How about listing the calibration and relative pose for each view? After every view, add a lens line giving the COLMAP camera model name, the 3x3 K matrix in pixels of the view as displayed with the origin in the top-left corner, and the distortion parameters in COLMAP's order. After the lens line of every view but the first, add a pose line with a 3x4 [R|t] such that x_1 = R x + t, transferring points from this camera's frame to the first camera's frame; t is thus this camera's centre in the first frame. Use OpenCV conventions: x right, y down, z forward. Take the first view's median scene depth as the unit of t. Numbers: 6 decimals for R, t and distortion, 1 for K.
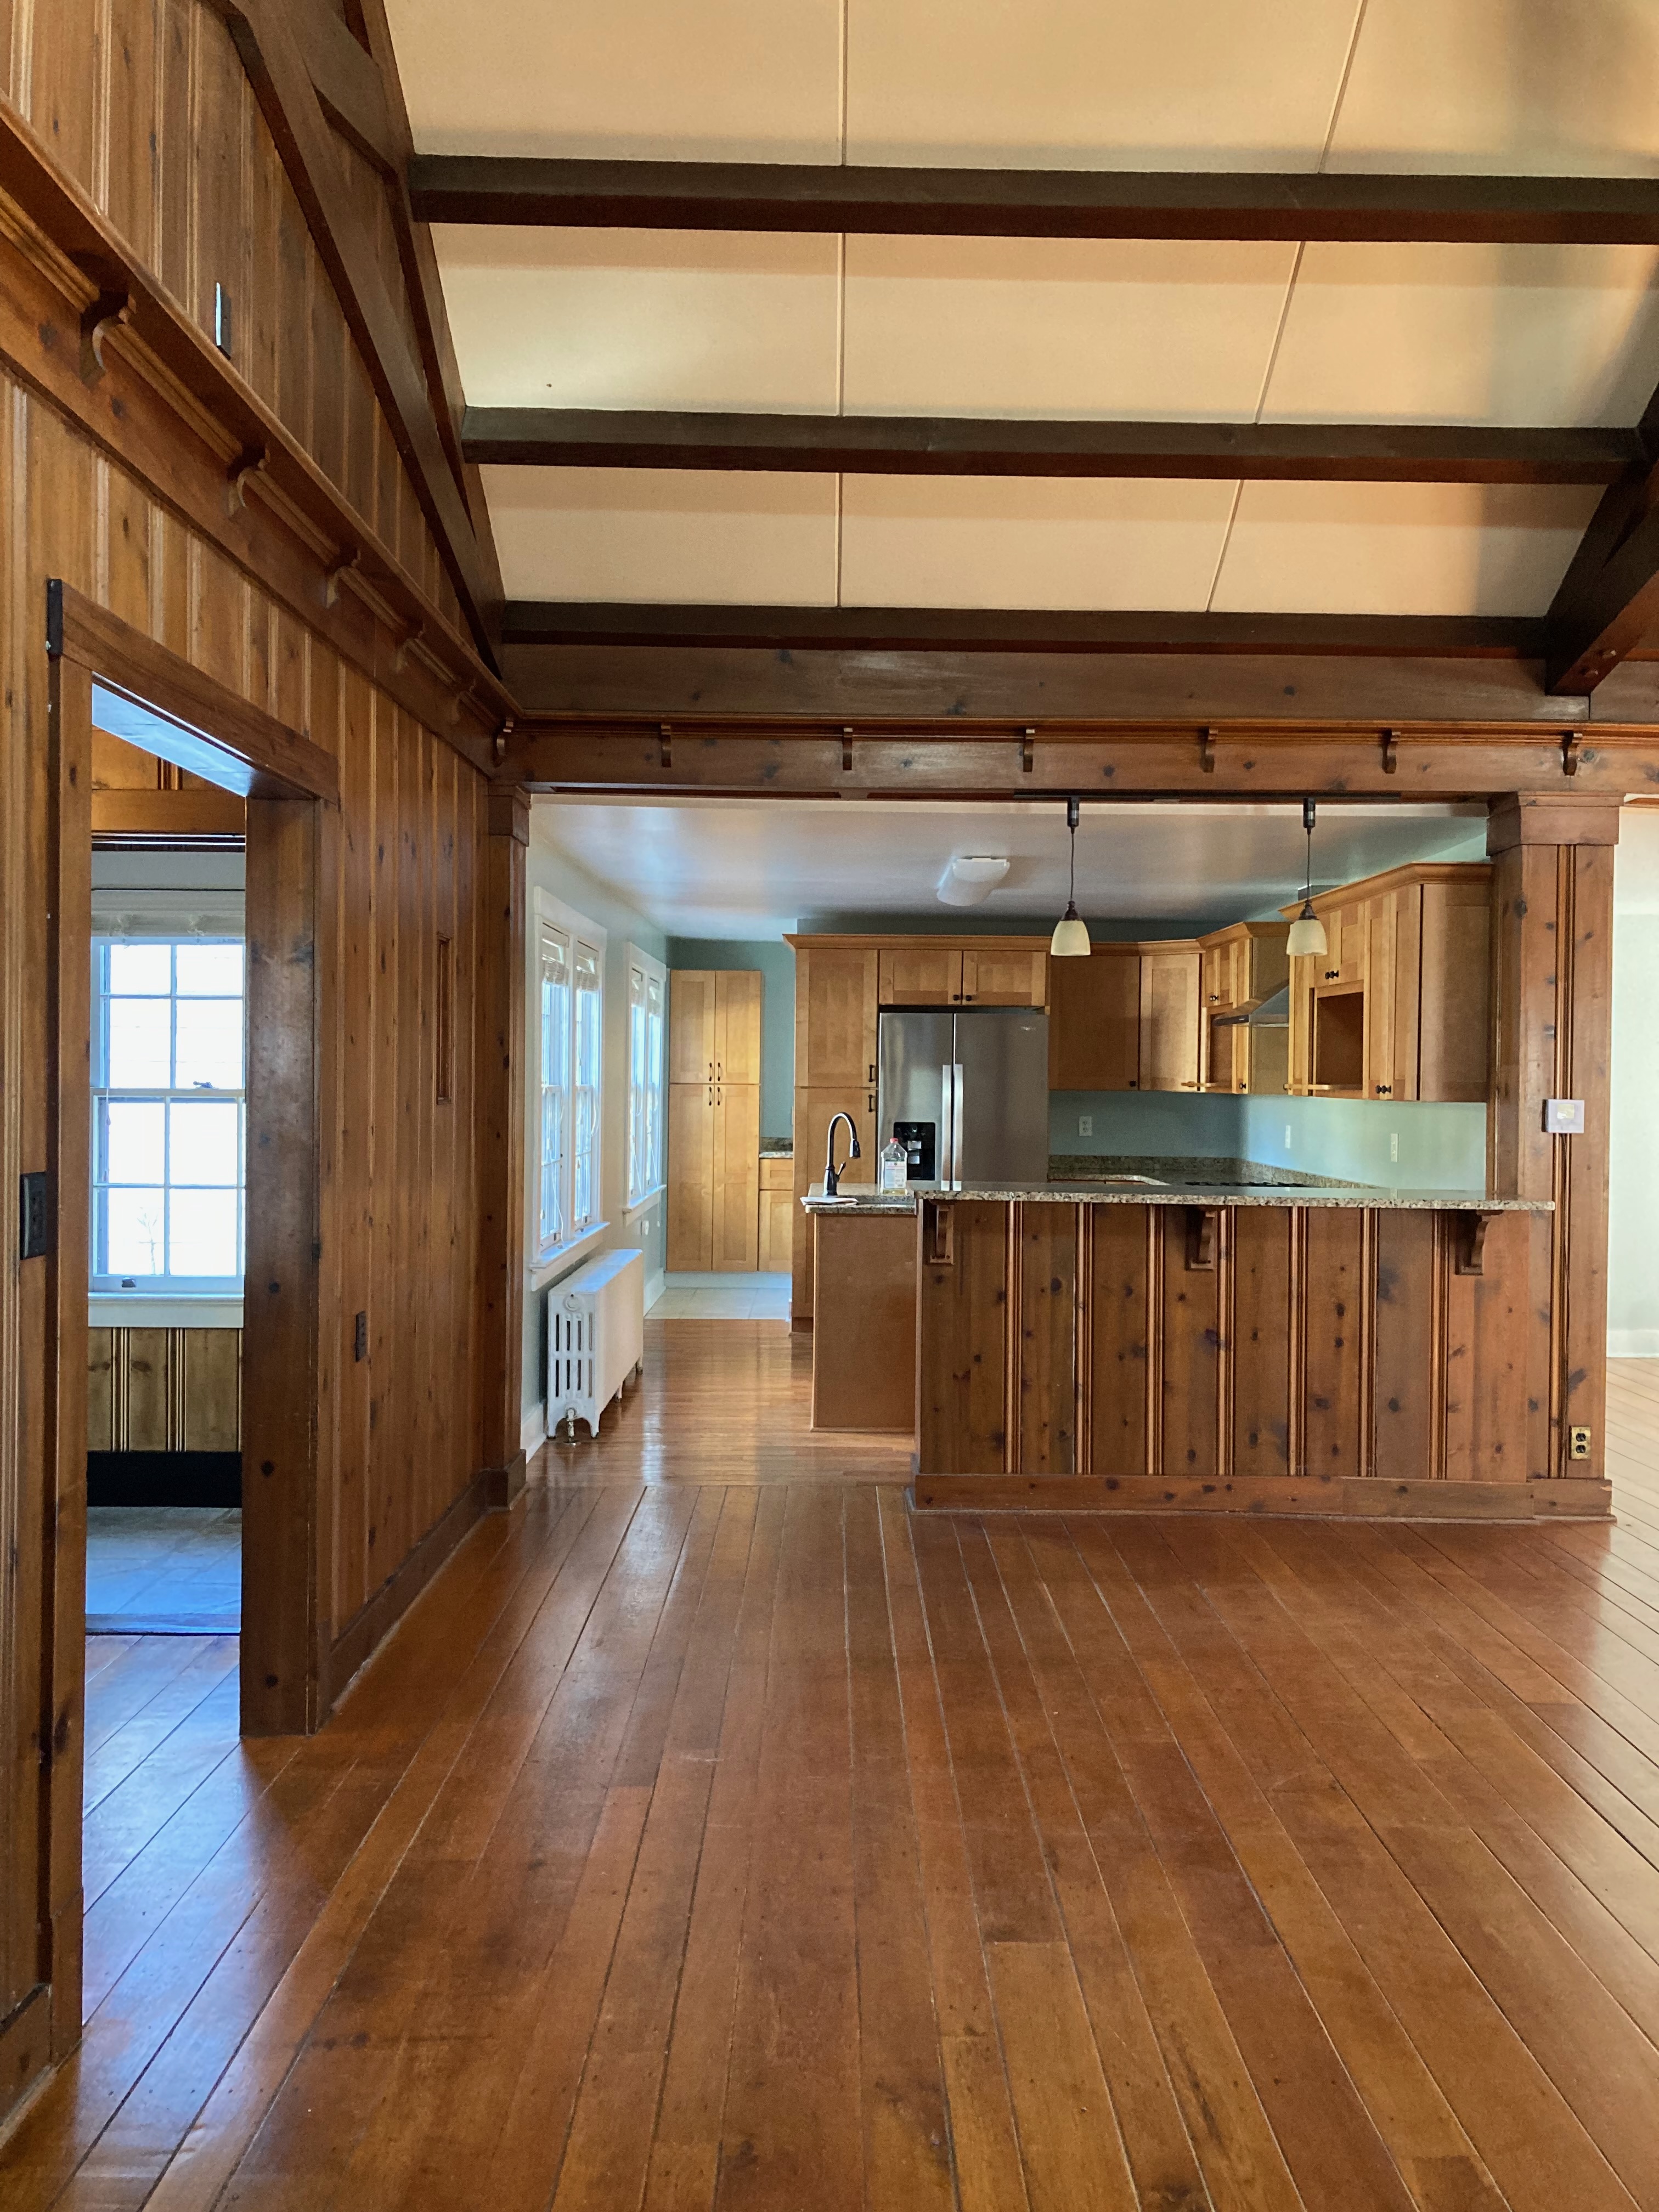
lens RADIAL K [[1778.4, 0, 821.3], [0, 1778.4, 1101.8], [0, 0, 1]] dist [0.008556, -0.036362]
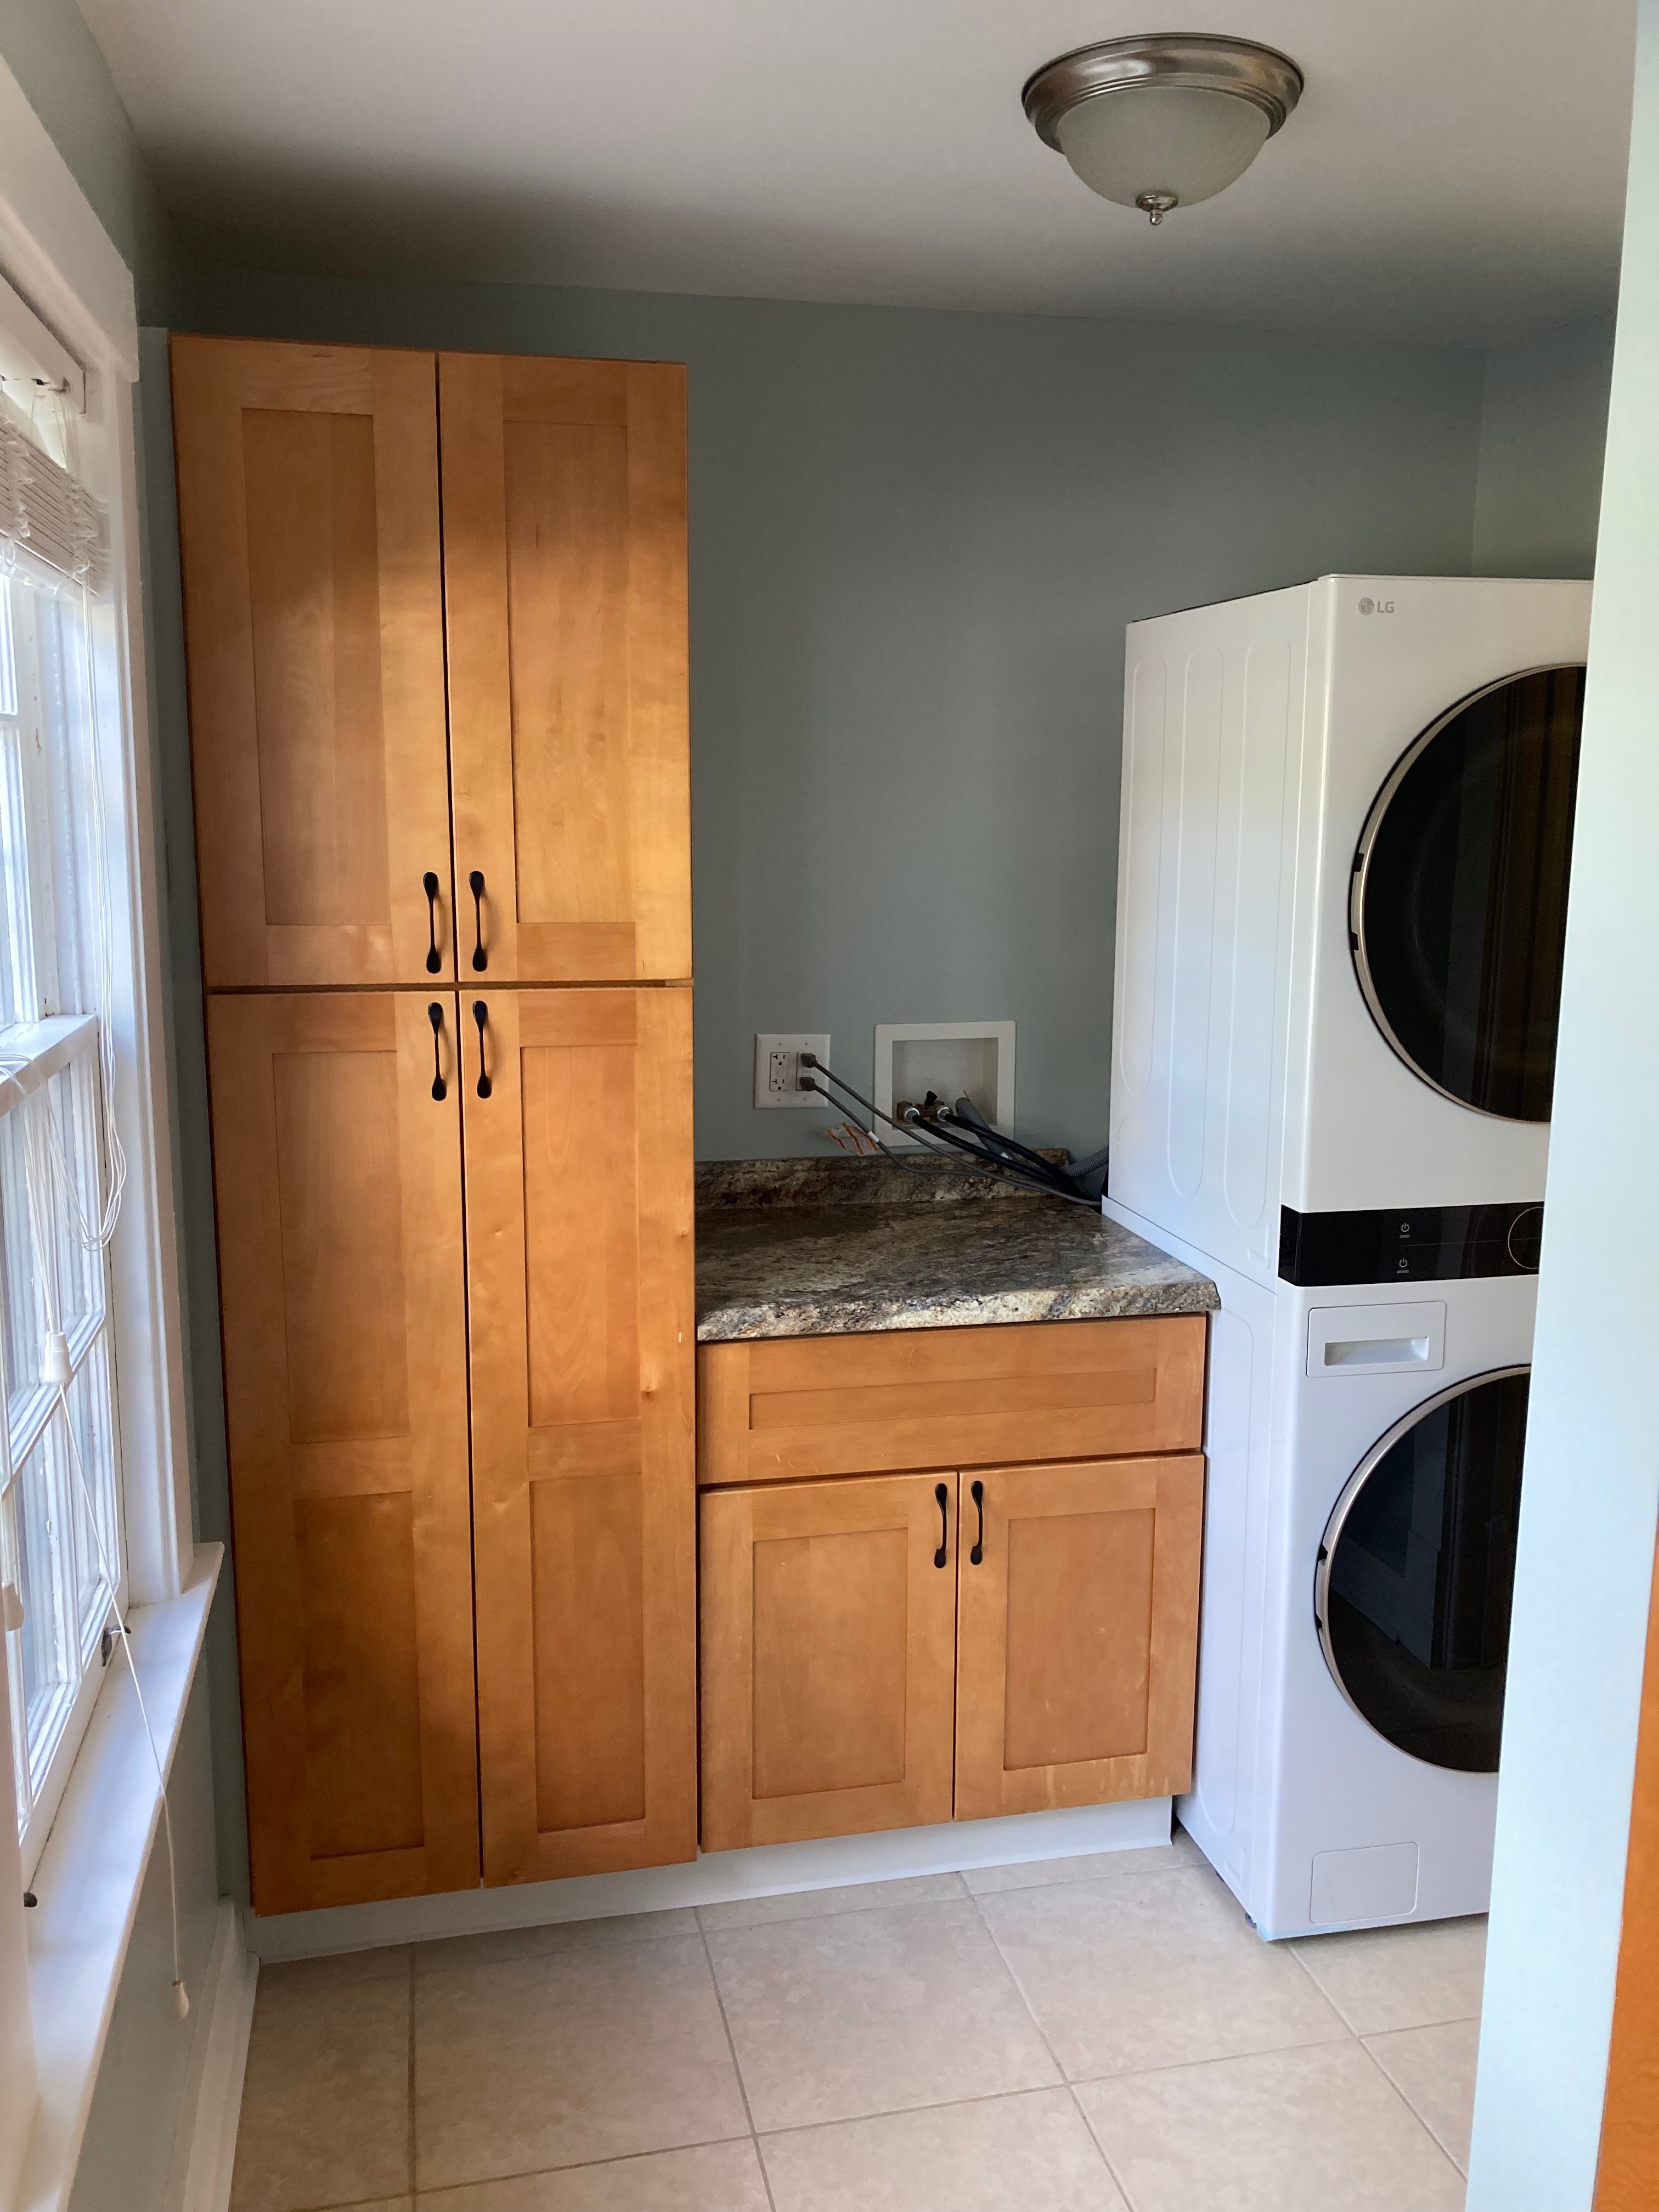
lens RADIAL K [[1778.4, 0, 842.7], [0, 1778.4, 1112.2], [0, 0, 1]] dist [0.008556, -0.036362]
pose [[0.974140, -0.045008, 0.221418, -0.088185], [0.008912, 0.986850, 0.161390, -0.038123], [-0.225771, -0.155243, 0.961731, 1.137202]]
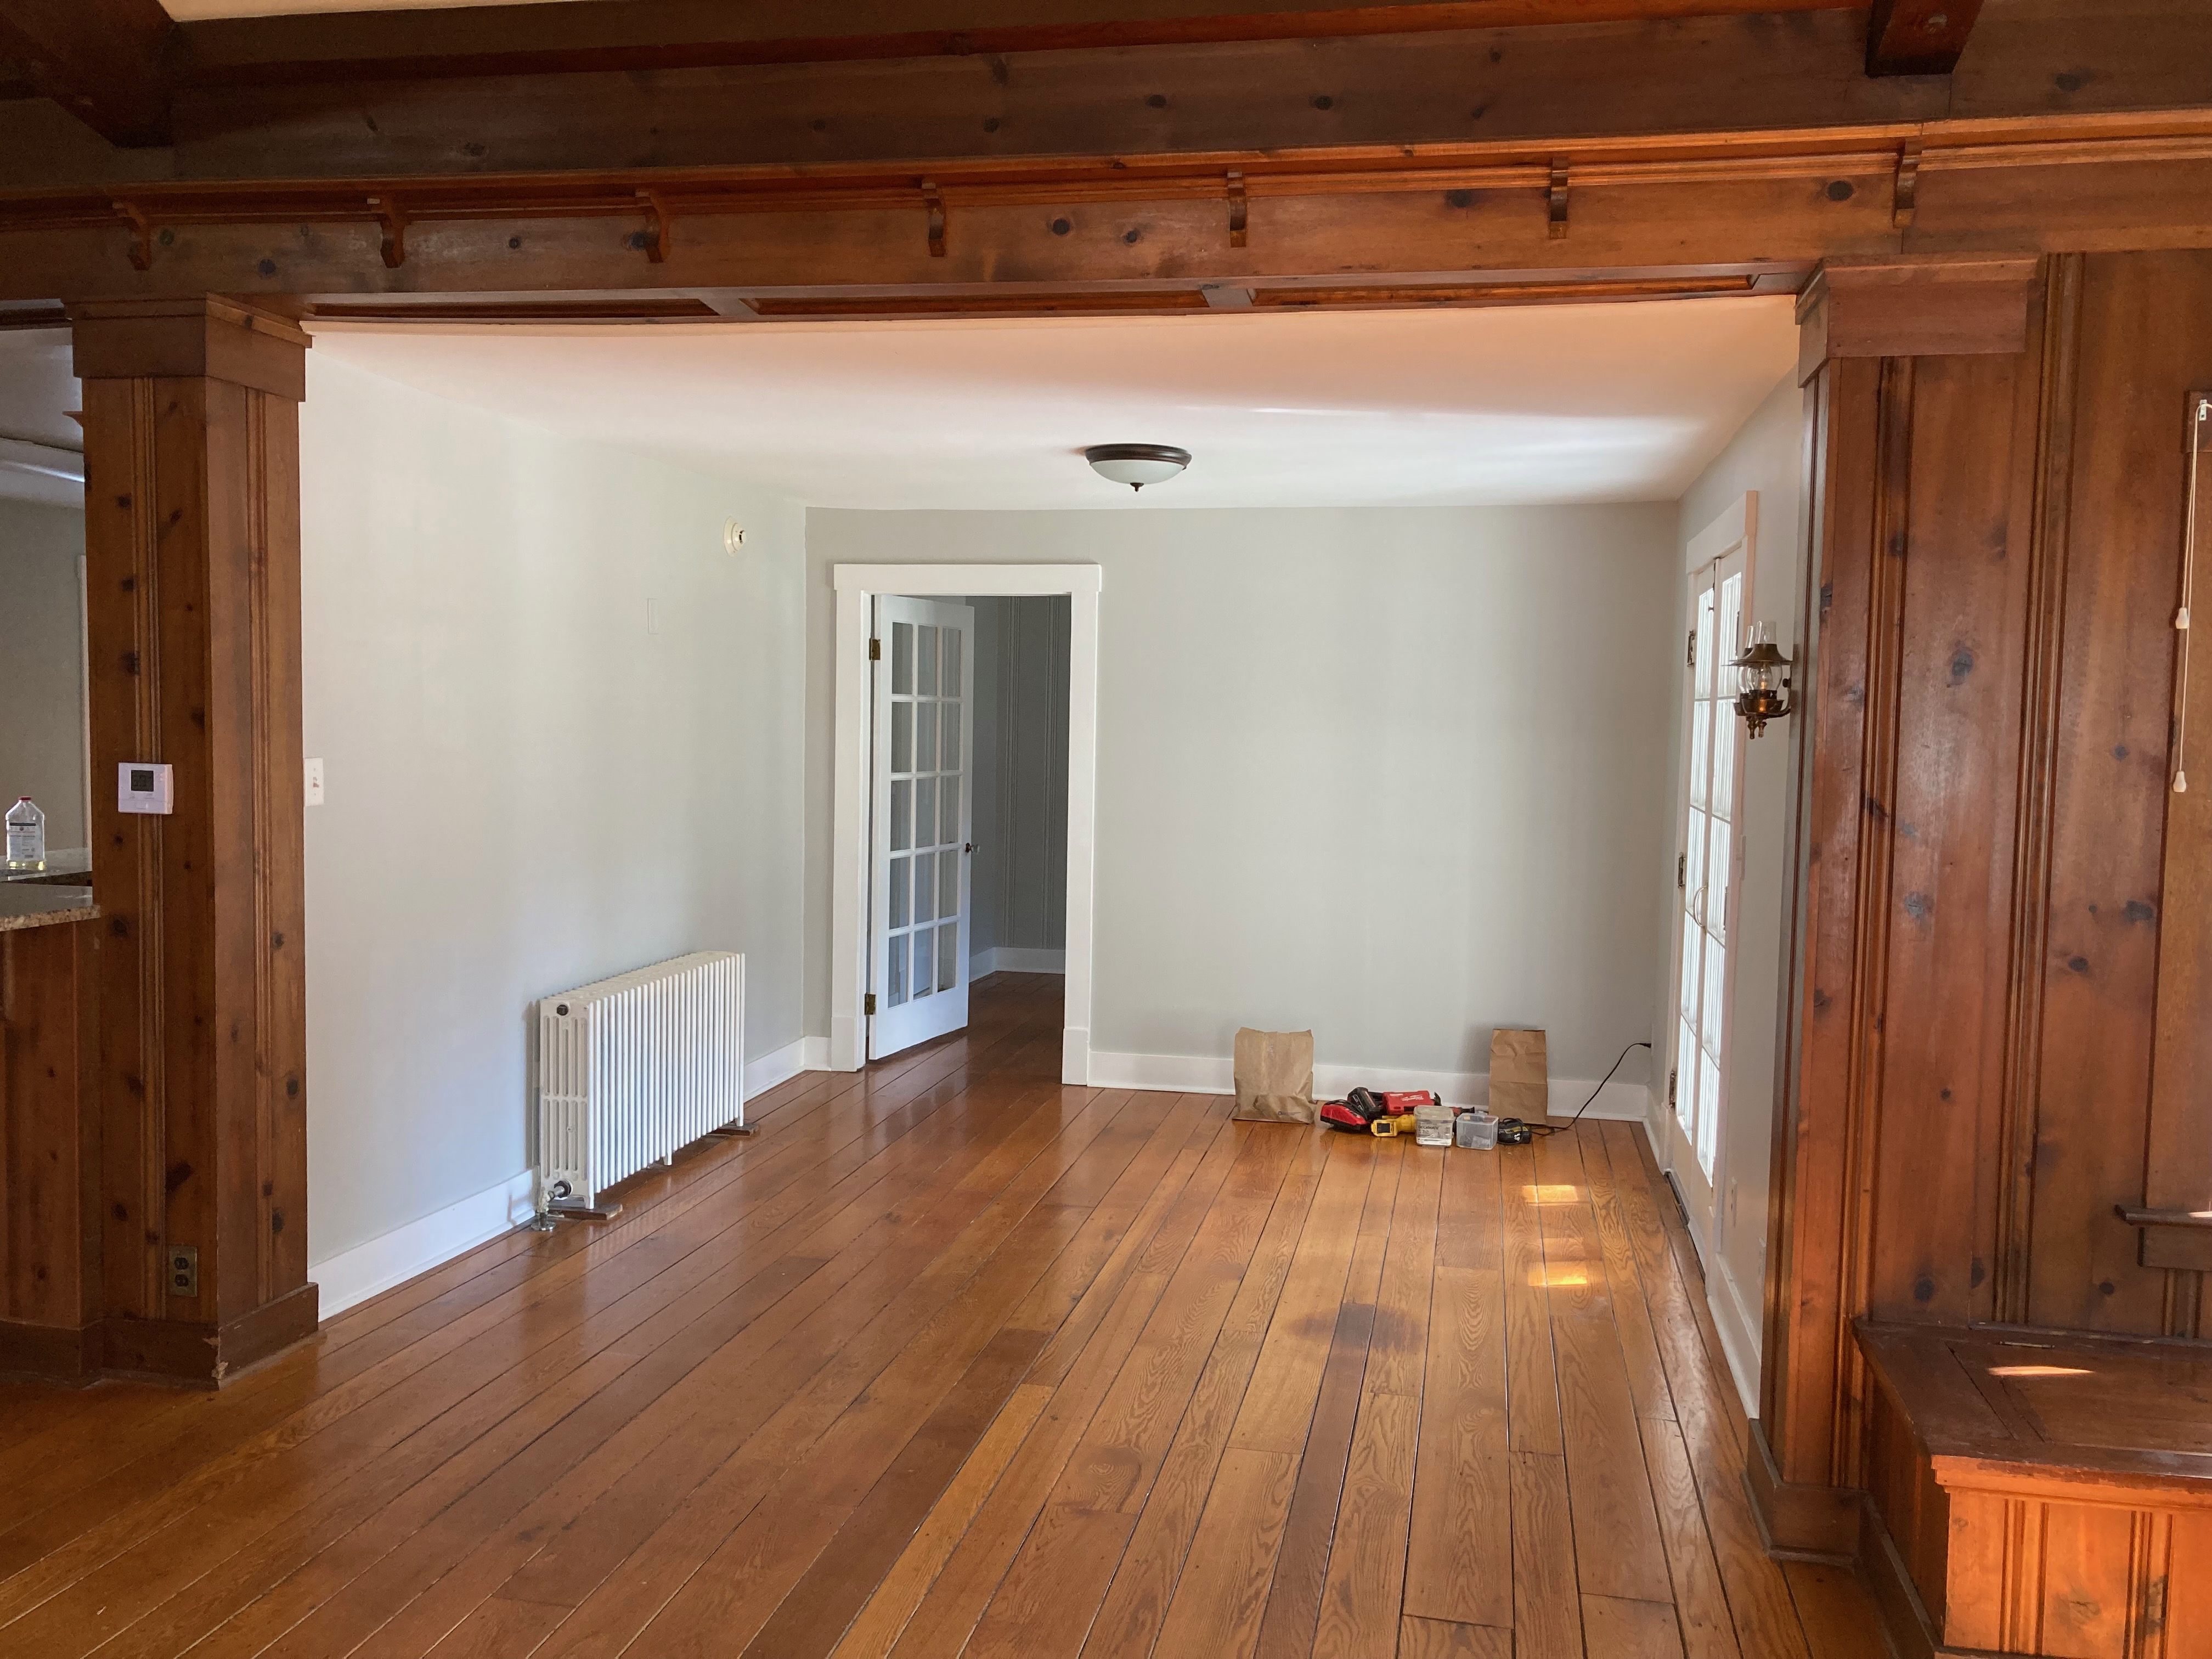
lens RADIAL K [[1778.4, 0, 1109.5], [0, 1778.4, 828.7], [0, 0, 1]] dist [0.008556, -0.036362]
pose [[0.980680, 0.017182, -0.194861, 0.637039], [-0.007434, 0.998689, 0.050647, -0.009491], [0.195475, -0.048220, 0.979522, 0.293577]]
